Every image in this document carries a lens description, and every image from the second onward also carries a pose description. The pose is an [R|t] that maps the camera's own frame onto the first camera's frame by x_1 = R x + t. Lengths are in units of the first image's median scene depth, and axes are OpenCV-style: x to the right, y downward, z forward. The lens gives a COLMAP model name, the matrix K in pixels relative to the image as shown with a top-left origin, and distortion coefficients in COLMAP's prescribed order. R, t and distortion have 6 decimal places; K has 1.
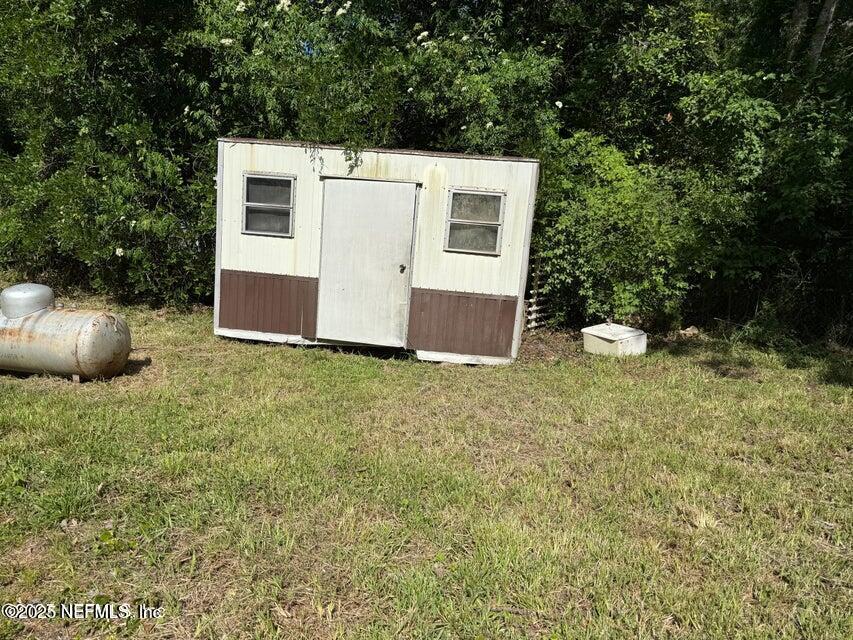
lens RADIAL K [[597.7, 0, 425.9], [0, 597.7, 322.2], [0, 0, 1]] dist [-0.008463, -0.018092]
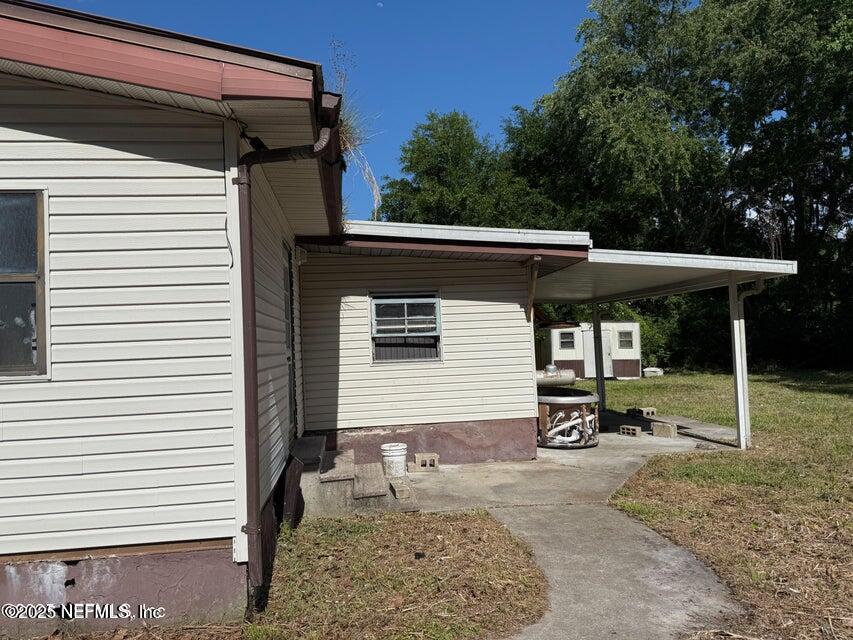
lens RADIAL K [[597.7, 0, 423.0], [0, 597.7, 323.4], [0, 0, 1]] dist [-0.008463, -0.018092]
pose [[0.959006, -0.081771, 0.271332, -2.036507], [0.131673, 0.976410, -0.171133, 0.189772], [-0.250937, 0.199844, 0.947150, -2.096164]]
